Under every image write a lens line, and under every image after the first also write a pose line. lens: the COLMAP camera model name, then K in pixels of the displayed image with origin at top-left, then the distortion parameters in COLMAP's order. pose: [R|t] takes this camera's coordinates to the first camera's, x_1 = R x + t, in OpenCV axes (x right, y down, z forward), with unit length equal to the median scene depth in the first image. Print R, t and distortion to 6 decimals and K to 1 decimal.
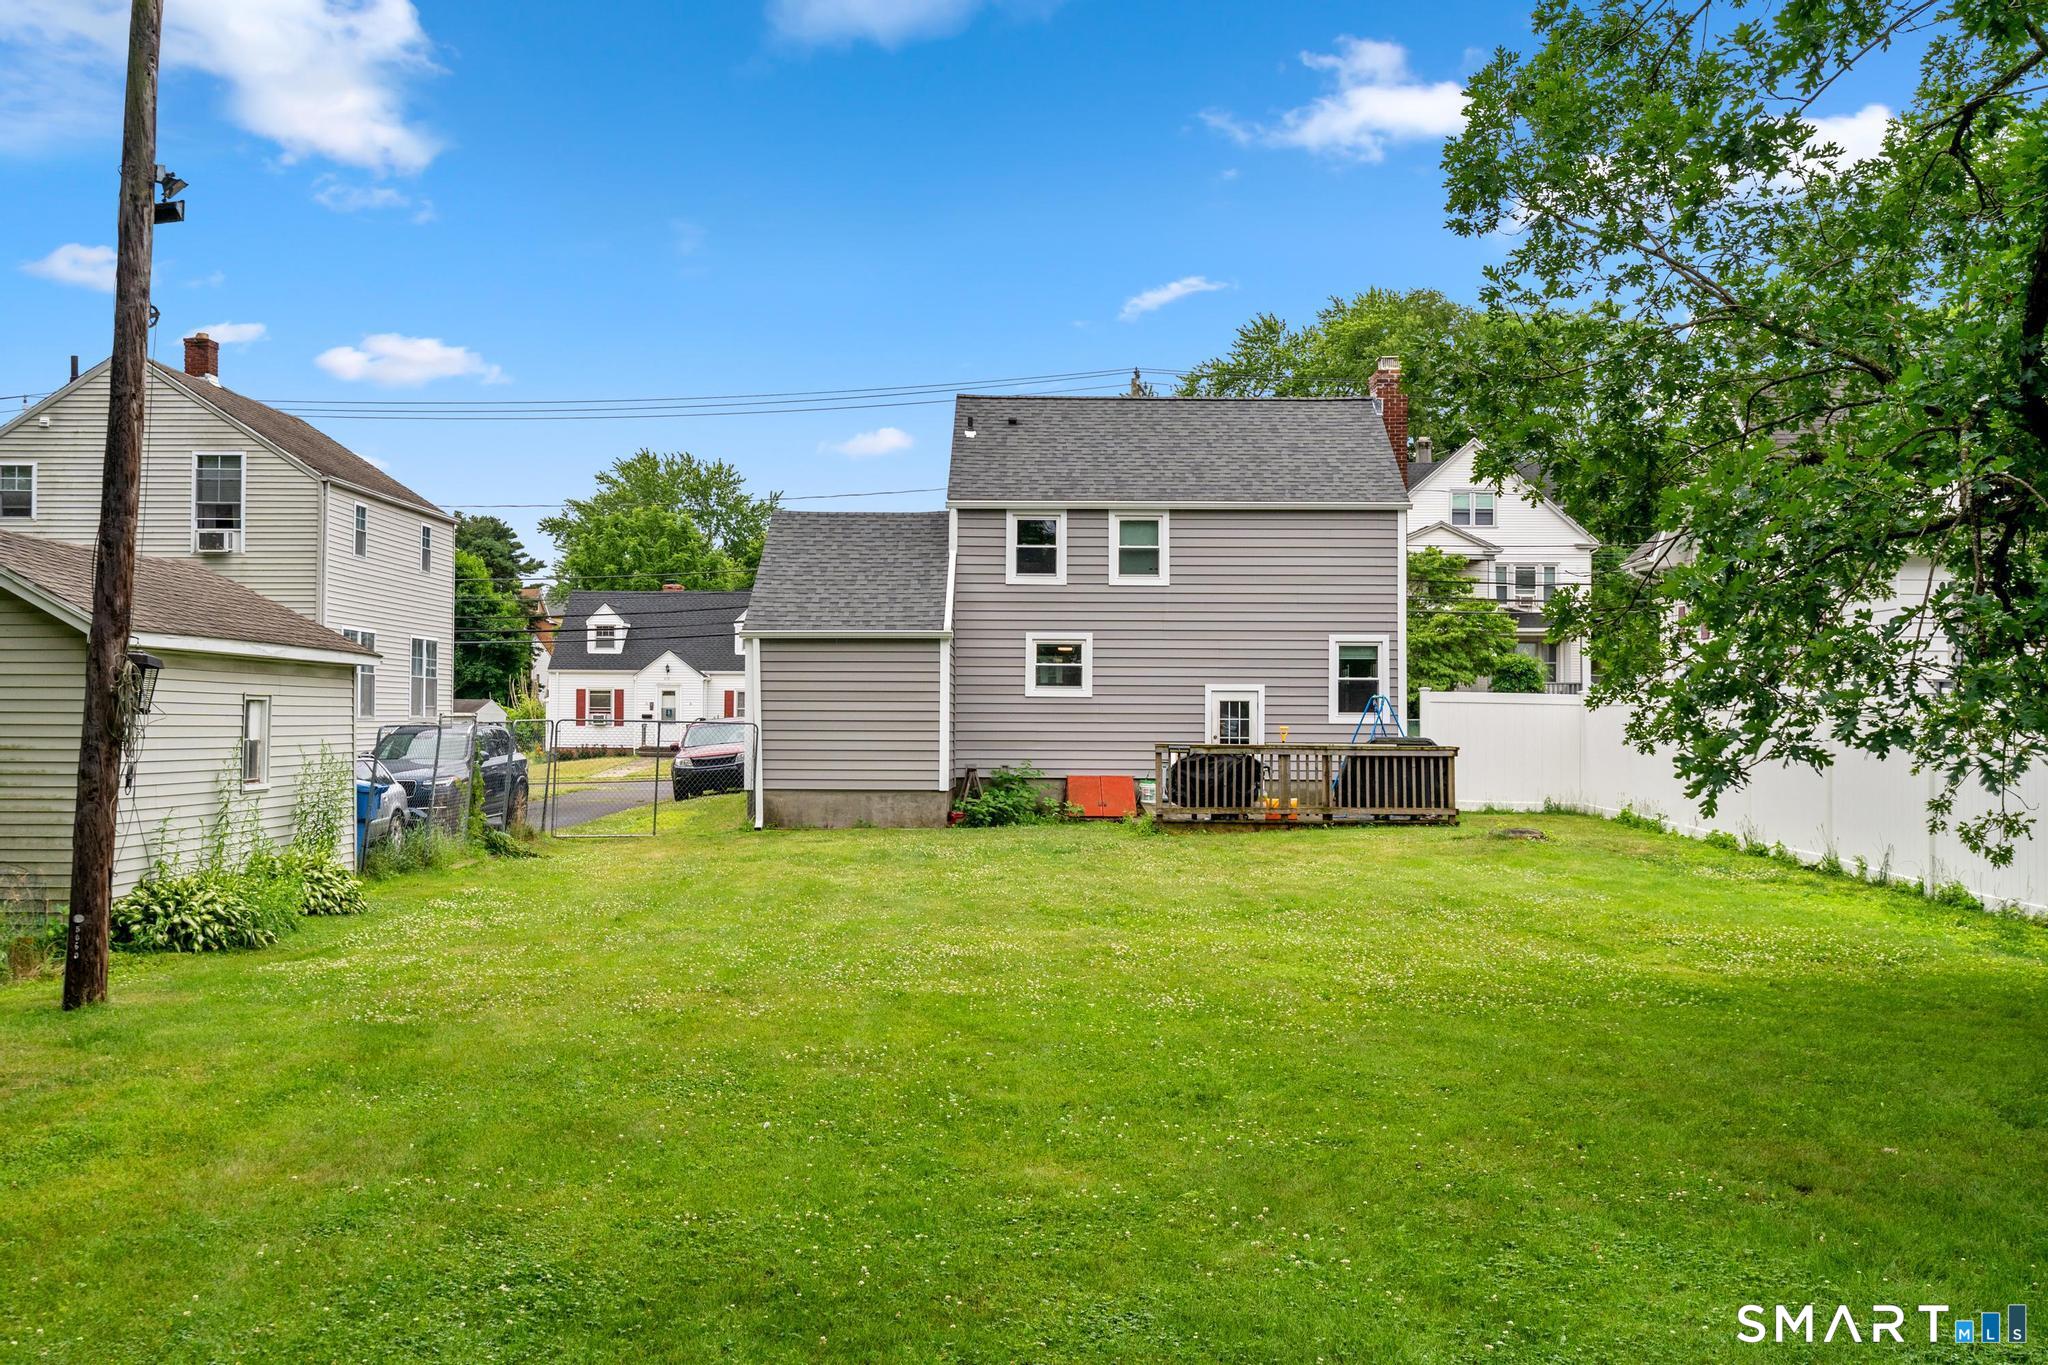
lens RADIAL K [[2000.9, 0, 1009.4], [0, 2000.9, 688.2], [0, 0, 1]] dist [0.020753, 0.000000]
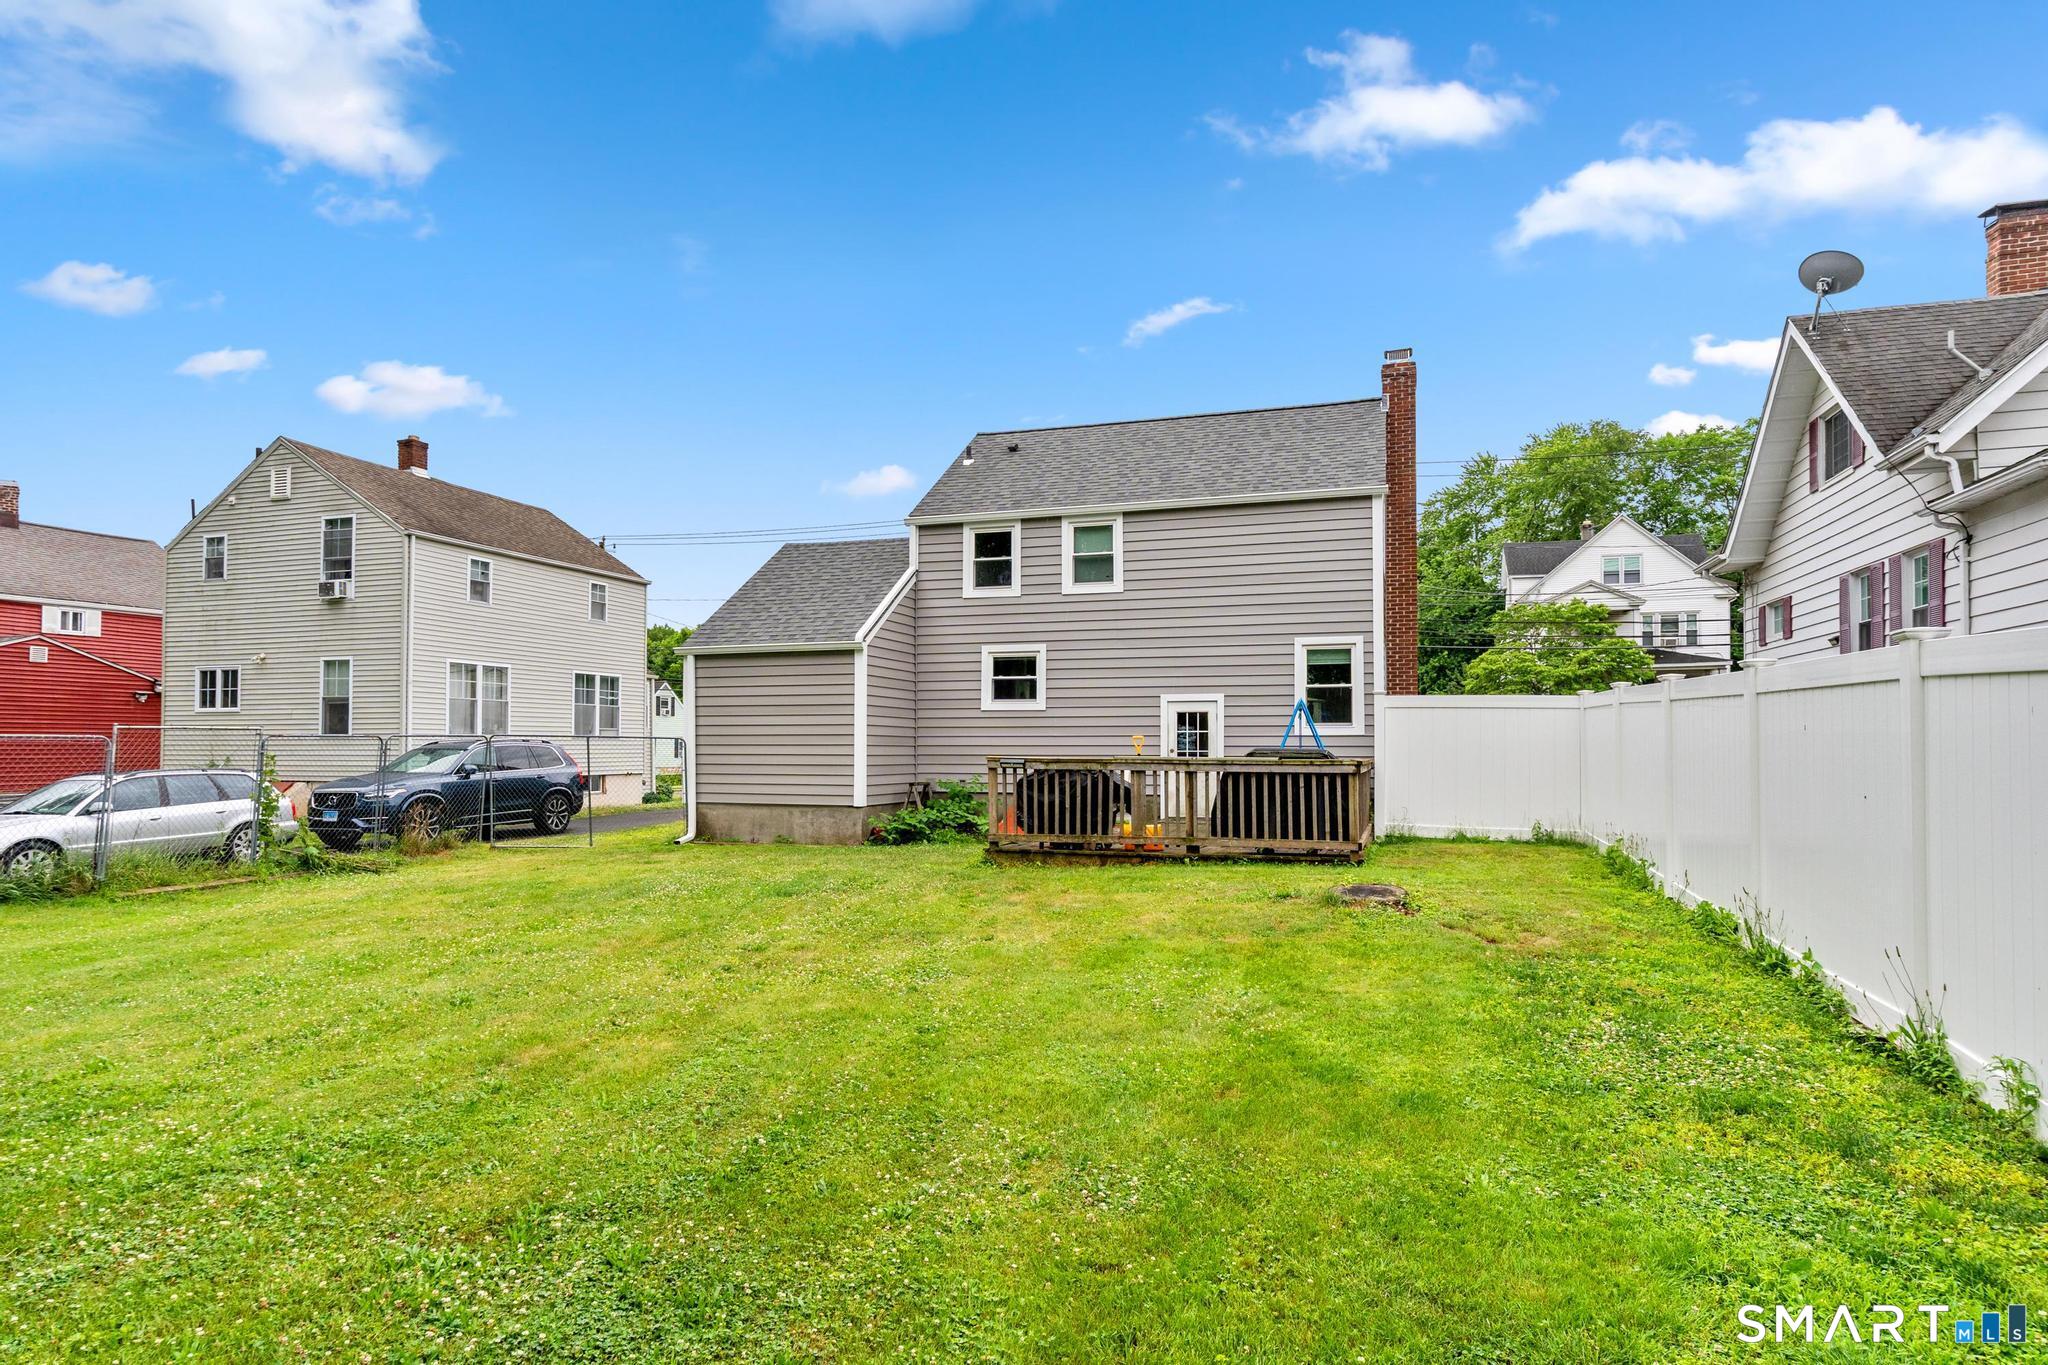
lens RADIAL K [[1172.6, 0, 987.4], [0, 1172.6, 731.2], [0, 0, 1]] dist [-0.000427, 0.003459]
pose [[0.952692, -0.008103, -0.303829, 0.187958], [0.009346, 0.999953, 0.002637, 0.013059], [0.303794, -0.005352, 0.952723, 0.447876]]
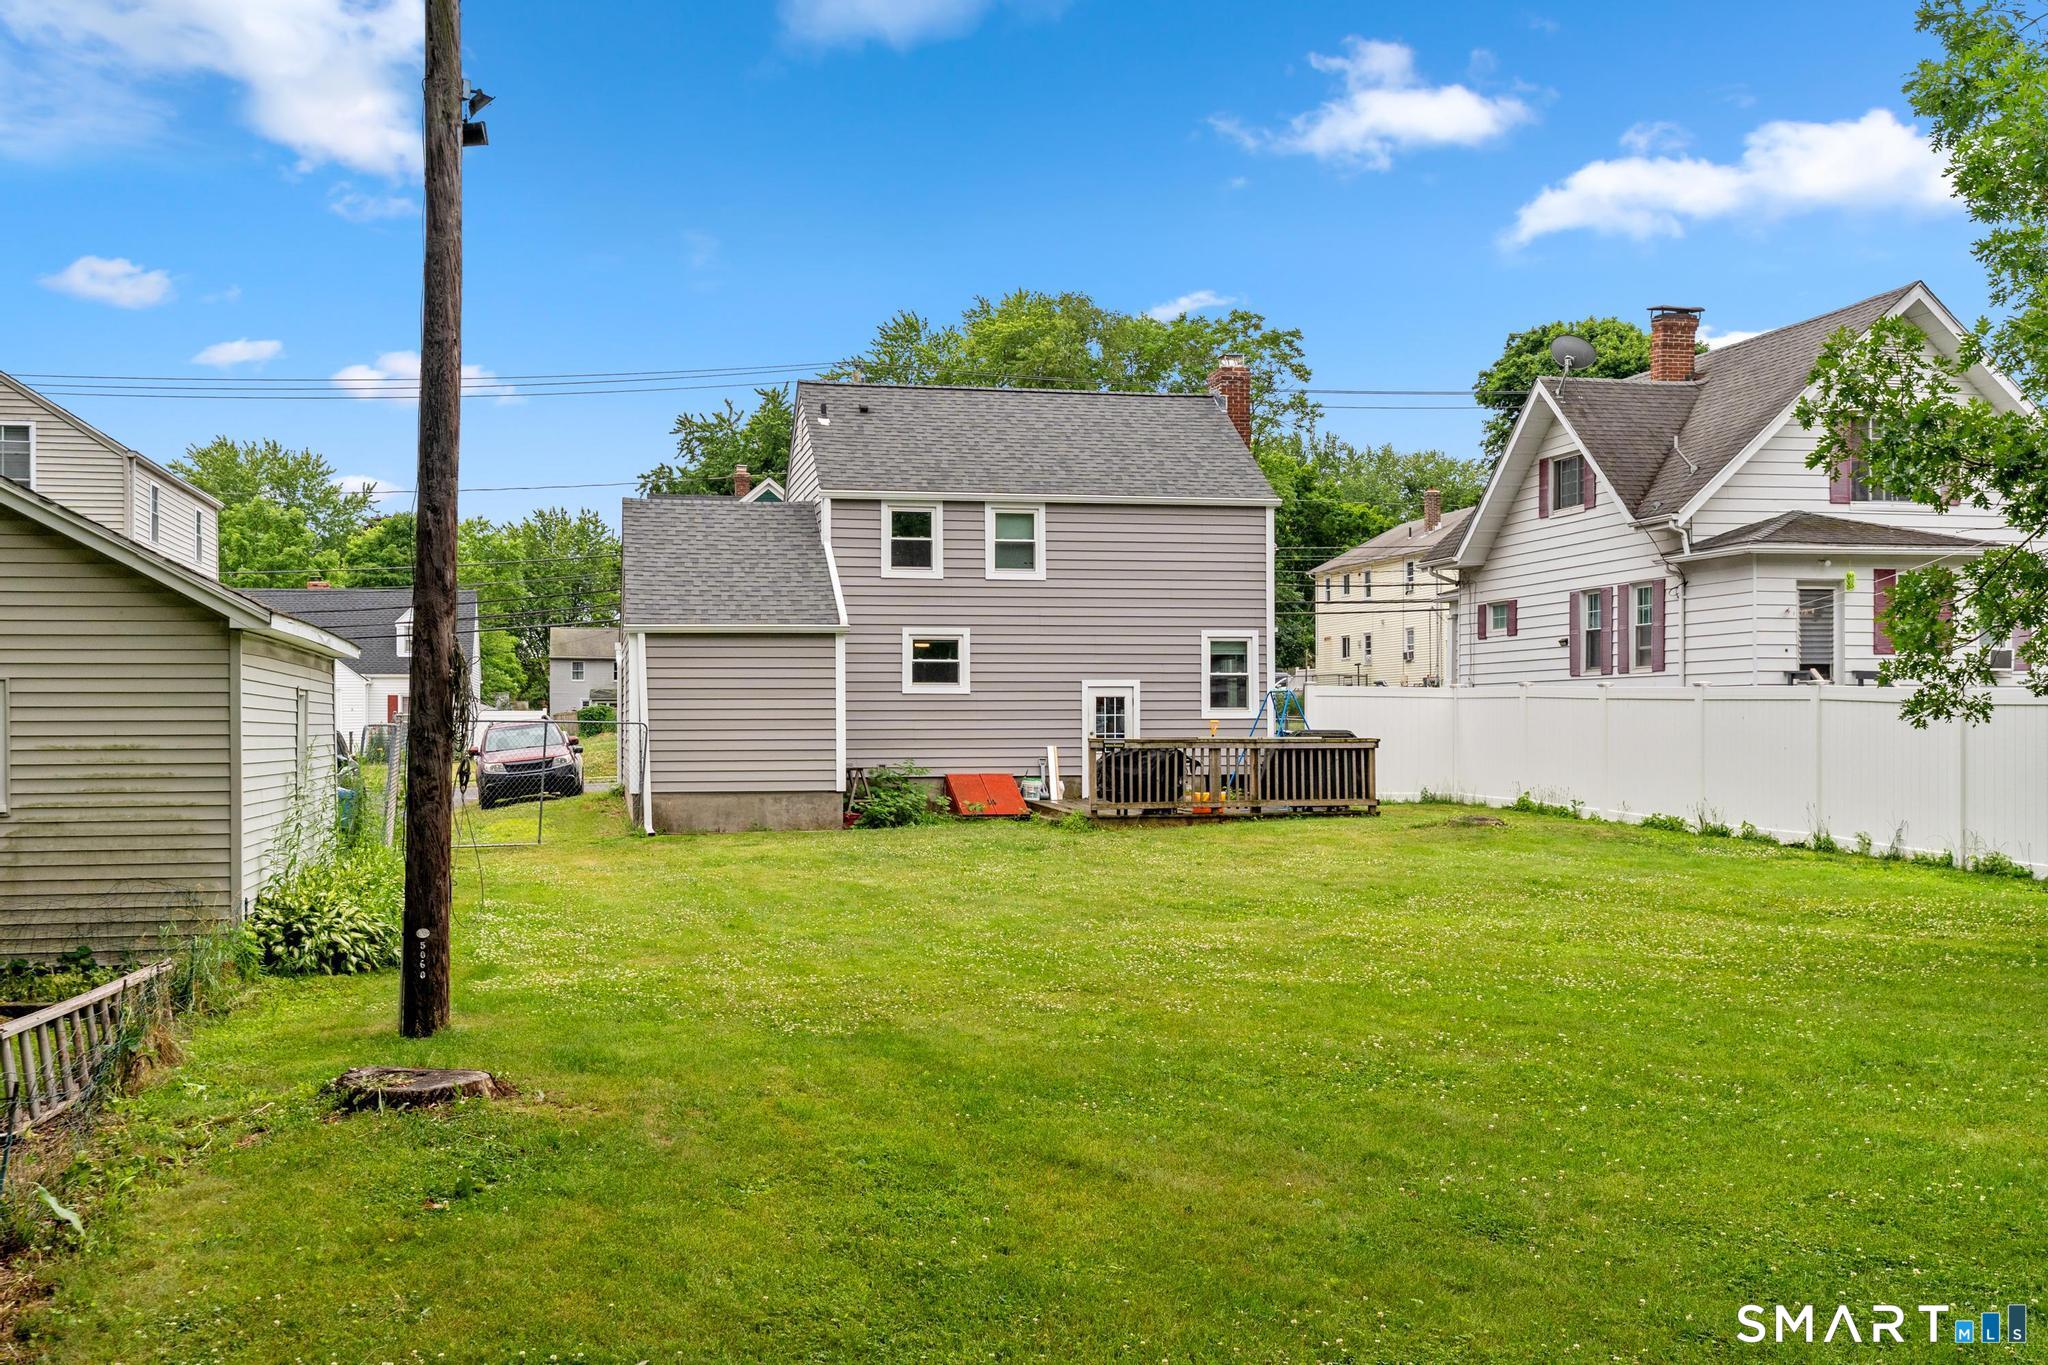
lens RADIAL K [[2000.9, 0, 1021.8], [0, 2000.9, 792.2], [0, 0, 1]] dist [0.020753, 0.000000]
pose [[0.976323, -0.016351, 0.215701, -0.146938], [0.005650, 0.998727, 0.050132, 0.003595], [-0.216246, -0.047726, 0.975172, 0.033575]]
